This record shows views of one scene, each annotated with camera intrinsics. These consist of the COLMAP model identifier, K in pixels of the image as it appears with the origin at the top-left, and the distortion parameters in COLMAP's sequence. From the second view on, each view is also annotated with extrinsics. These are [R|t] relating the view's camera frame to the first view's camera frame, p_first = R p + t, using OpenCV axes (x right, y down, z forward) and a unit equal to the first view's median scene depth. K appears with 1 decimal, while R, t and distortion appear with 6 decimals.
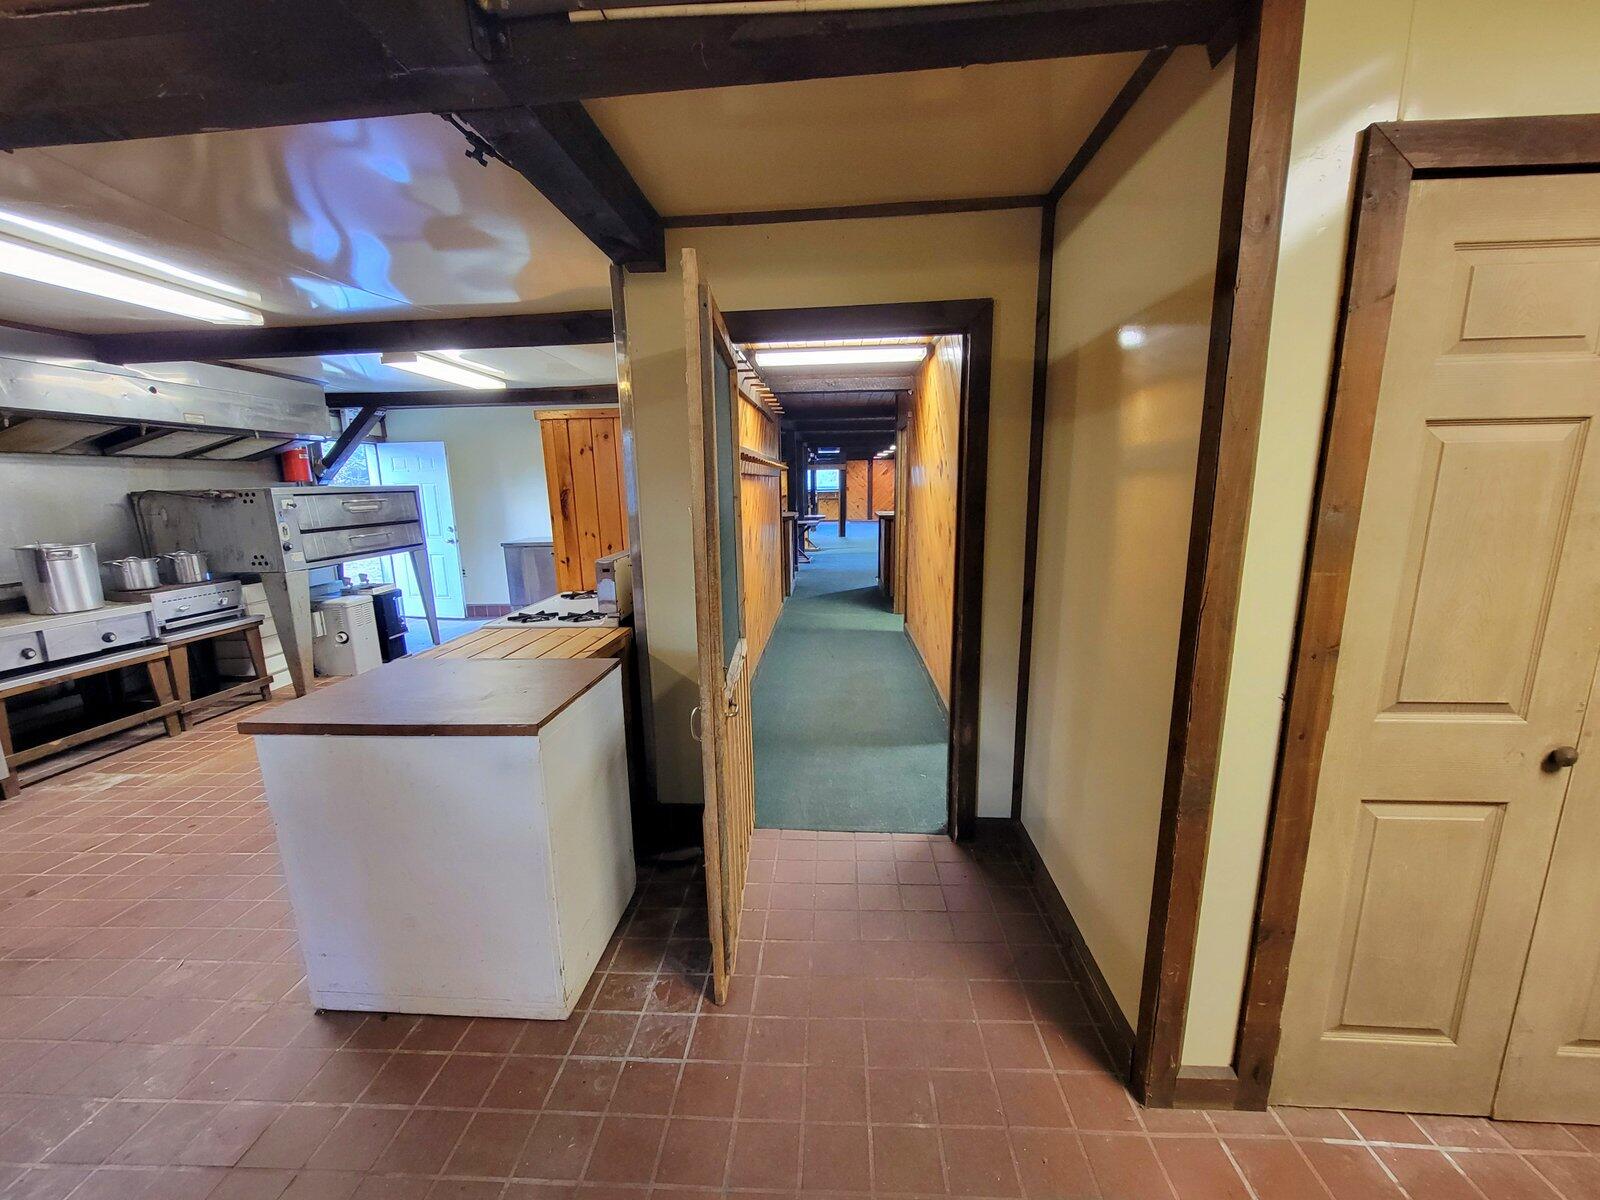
lens RADIAL K [[652.9, 0, 801.2], [0, 652.9, 616.7], [0, 0, 1]] dist [-0.004785, 0.000486]
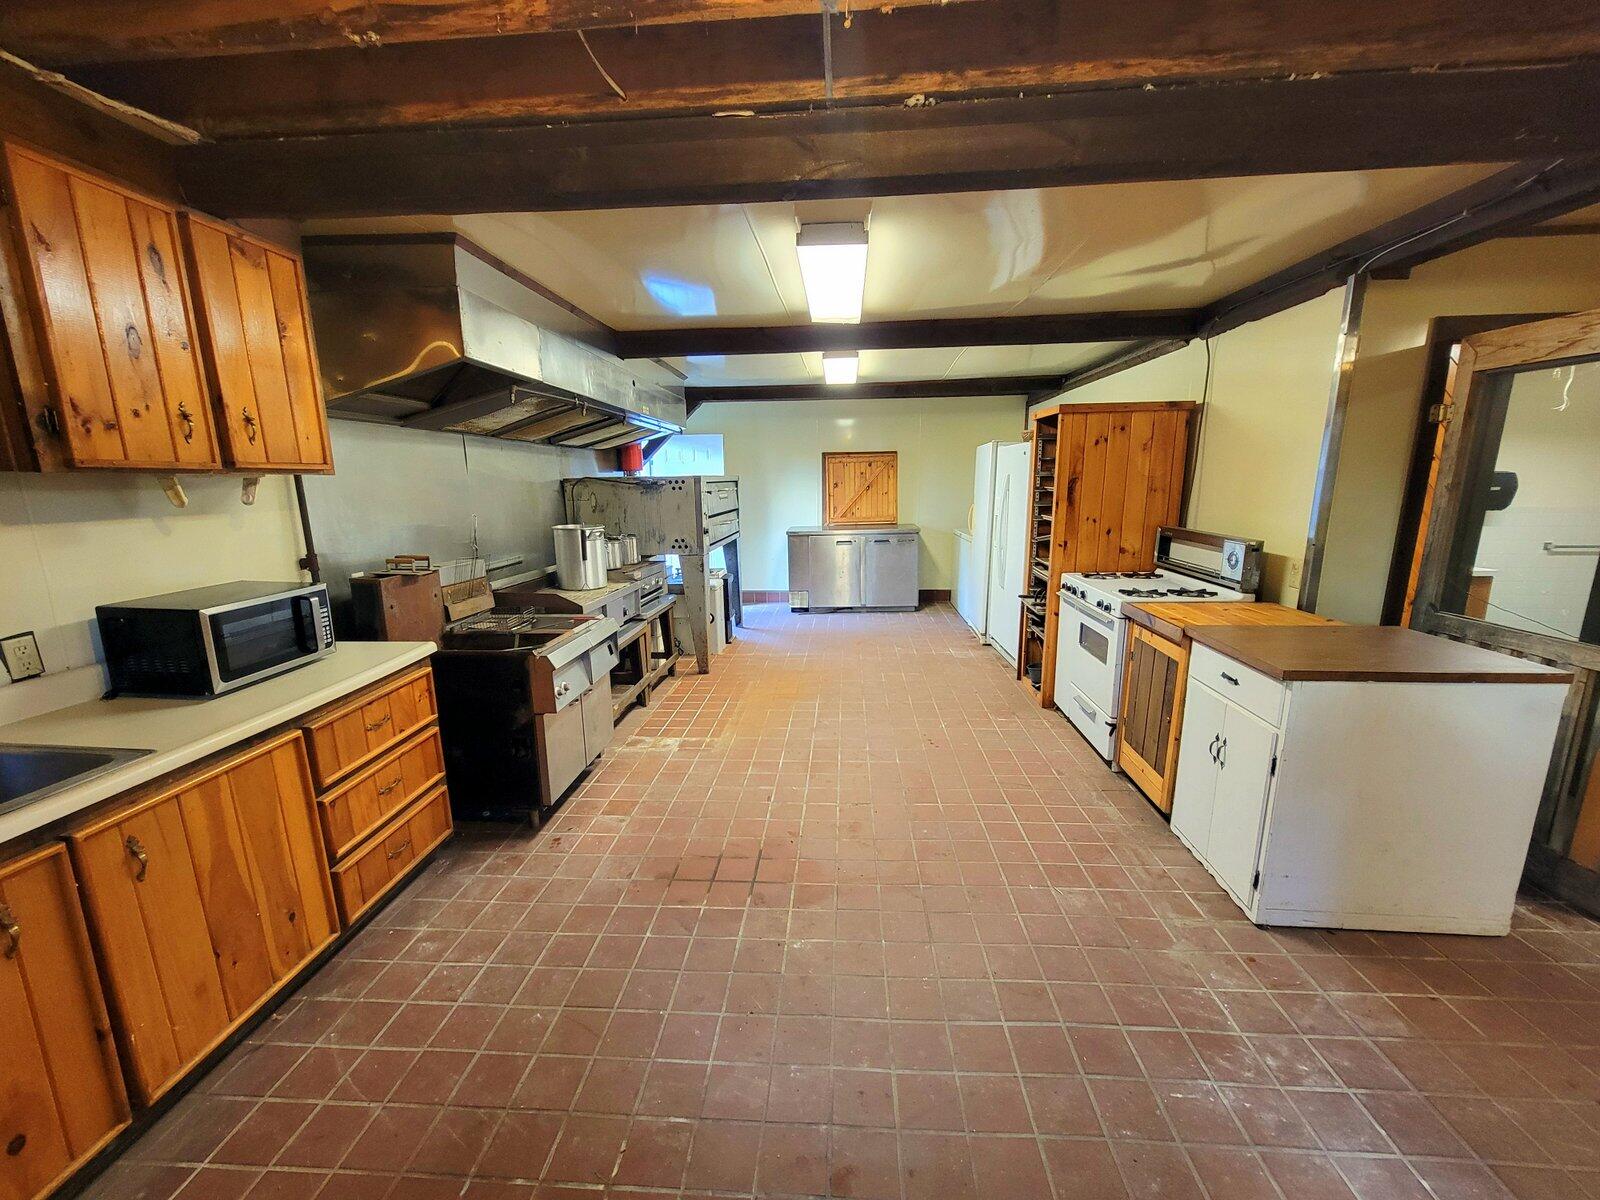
lens RADIAL K [[657.8, 0, 796.2], [0, 657.8, 613.3], [0, 0, 1]] dist [-0.006326, 0.001803]
pose [[0.999809, 0.009480, -0.017081, -0.679676], [-0.009506, 0.999954, -0.001421, 0.028721], [0.017067, 0.001583, 0.999853, -0.073160]]
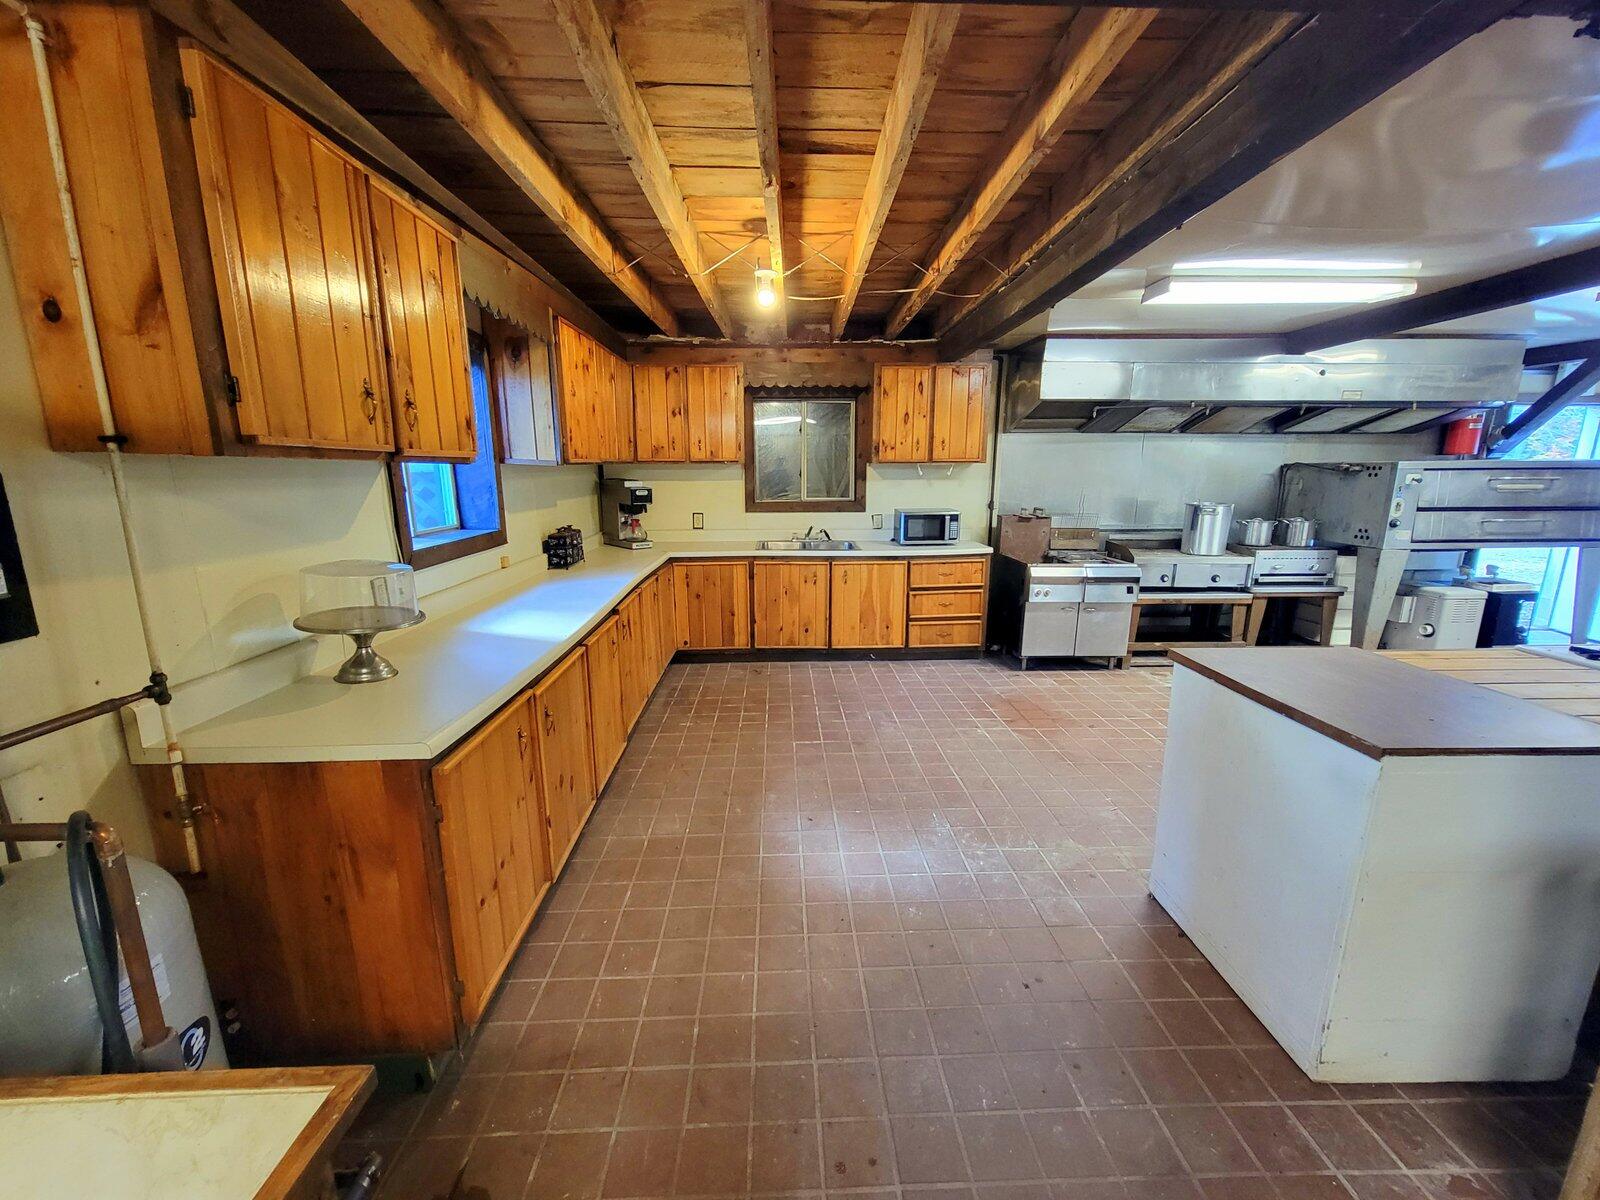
lens RADIAL K [[657.8, 0, 792.9], [0, 657.8, 615.3], [0, 0, 1]] dist [-0.006326, 0.001803]
pose [[0.074540, 0.235181, -0.969089, 0.123092], [-0.197931, 0.955947, 0.216767, -0.012606], [0.977378, 0.175655, 0.117806, 0.045512]]
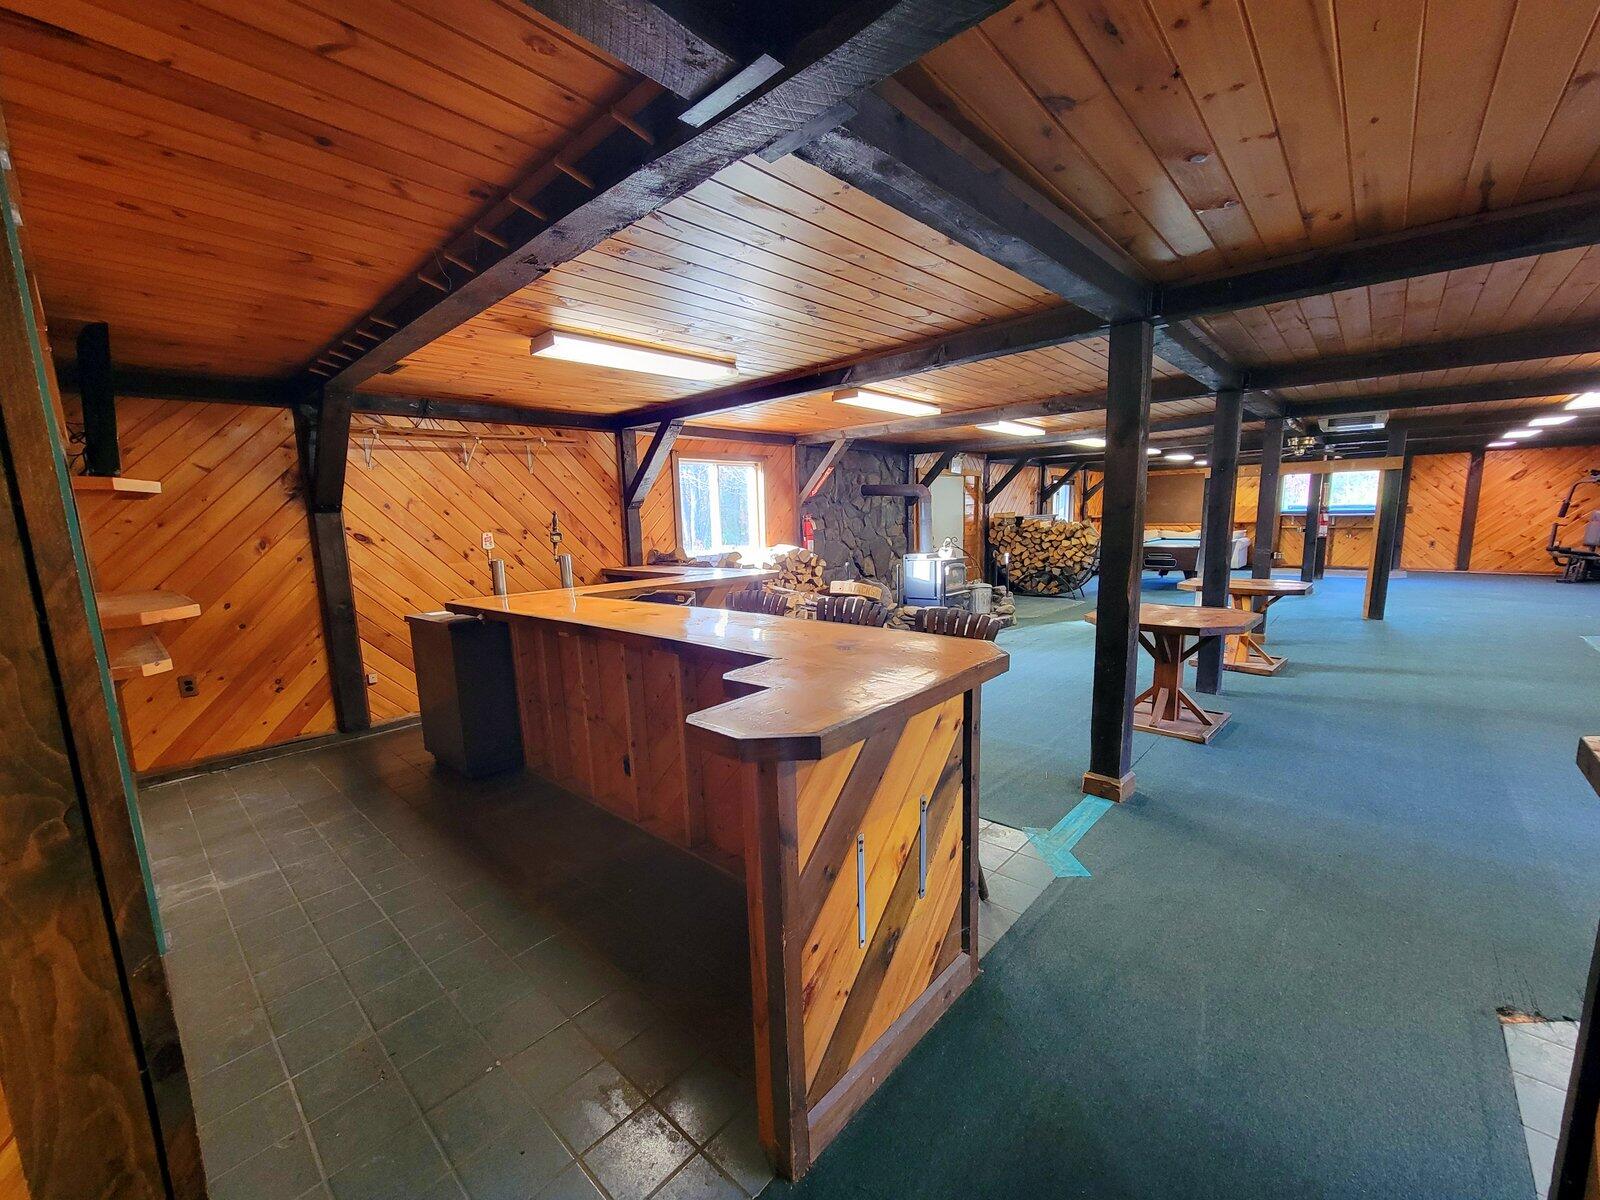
lens RADIAL K [[652.9, 0, 796.6], [0, 652.9, 618.4], [0, 0, 1]] dist [-0.004785, 0.000486]
pose [[0.768729, 0.094643, -0.632533, 0.147837], [-0.117344, 0.993073, 0.005978, -0.260436], [0.628718, 0.069628, 0.774510, 1.391245]]
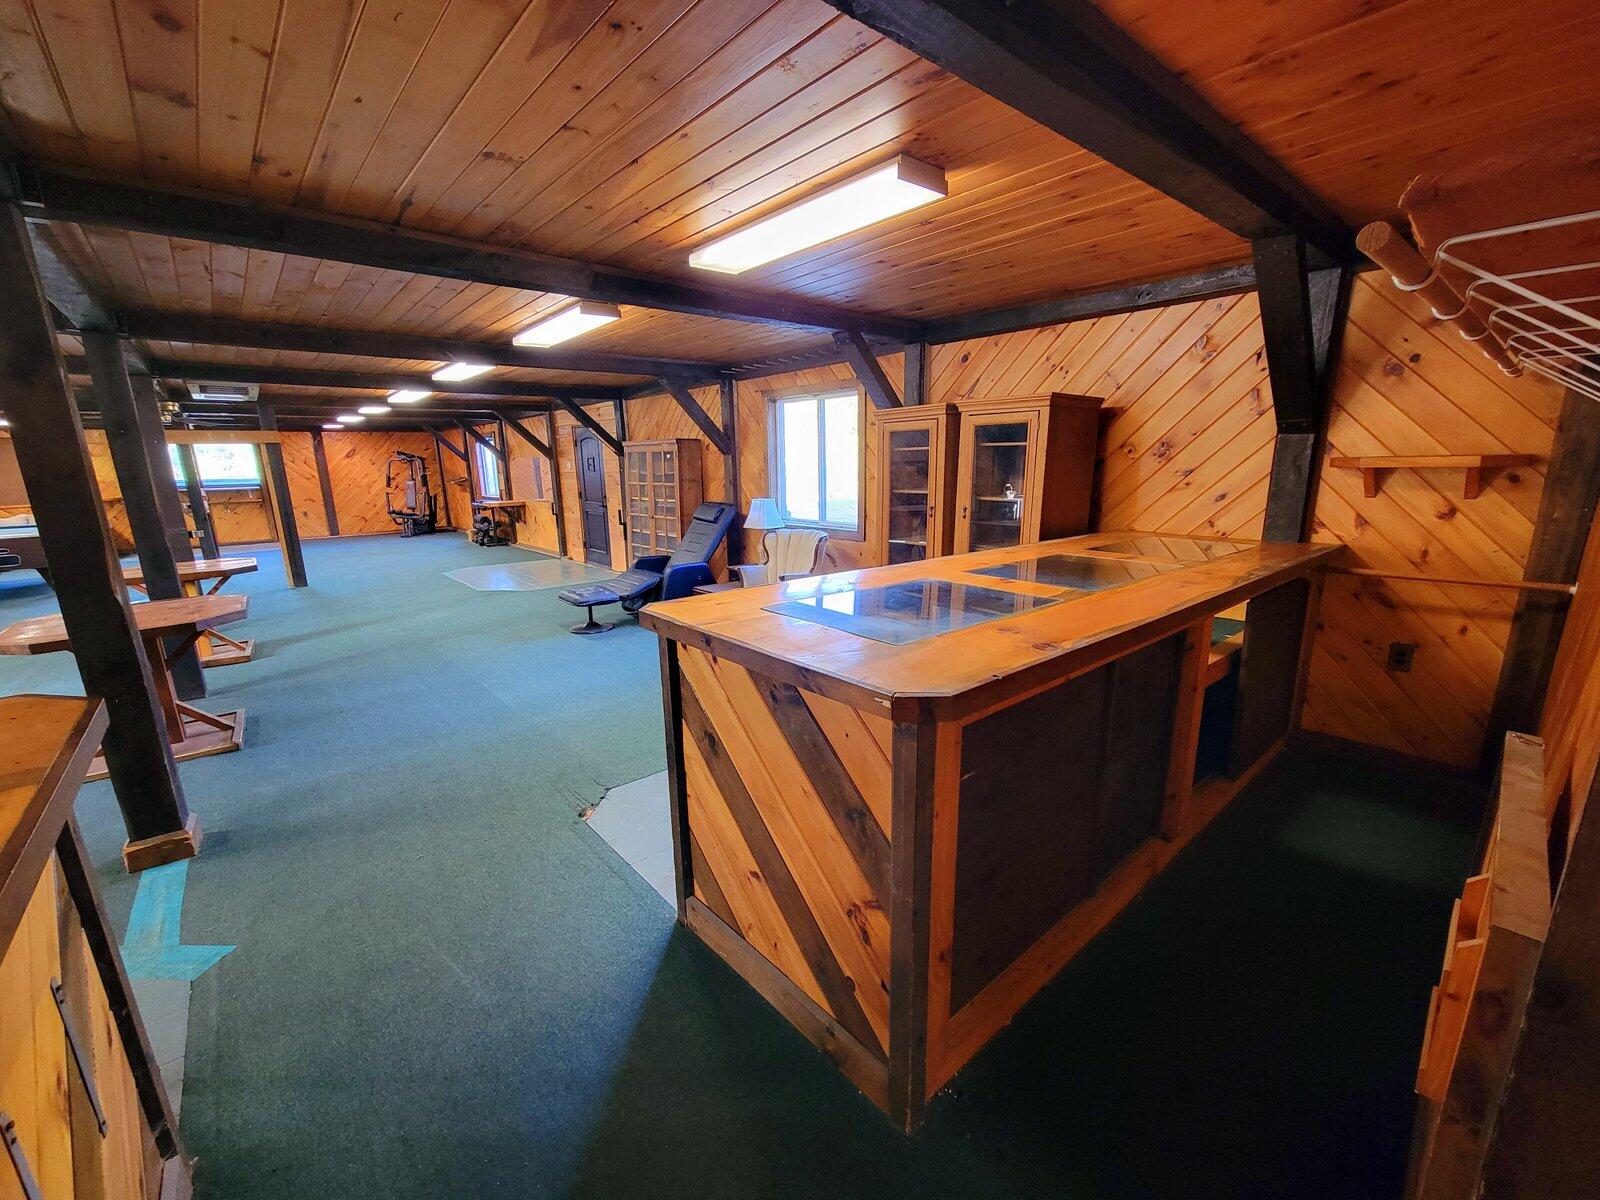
lens RADIAL K [[652.9, 0, 798.8], [0, 652.9, 618.3], [0, 0, 1]] dist [-0.004785, 0.000486]
pose [[0.723072, -0.164918, 0.670797, 0.013487], [0.155861, 0.984991, 0.074157, -0.258210], [-0.672959, 0.050930, 0.737924, 1.412759]]
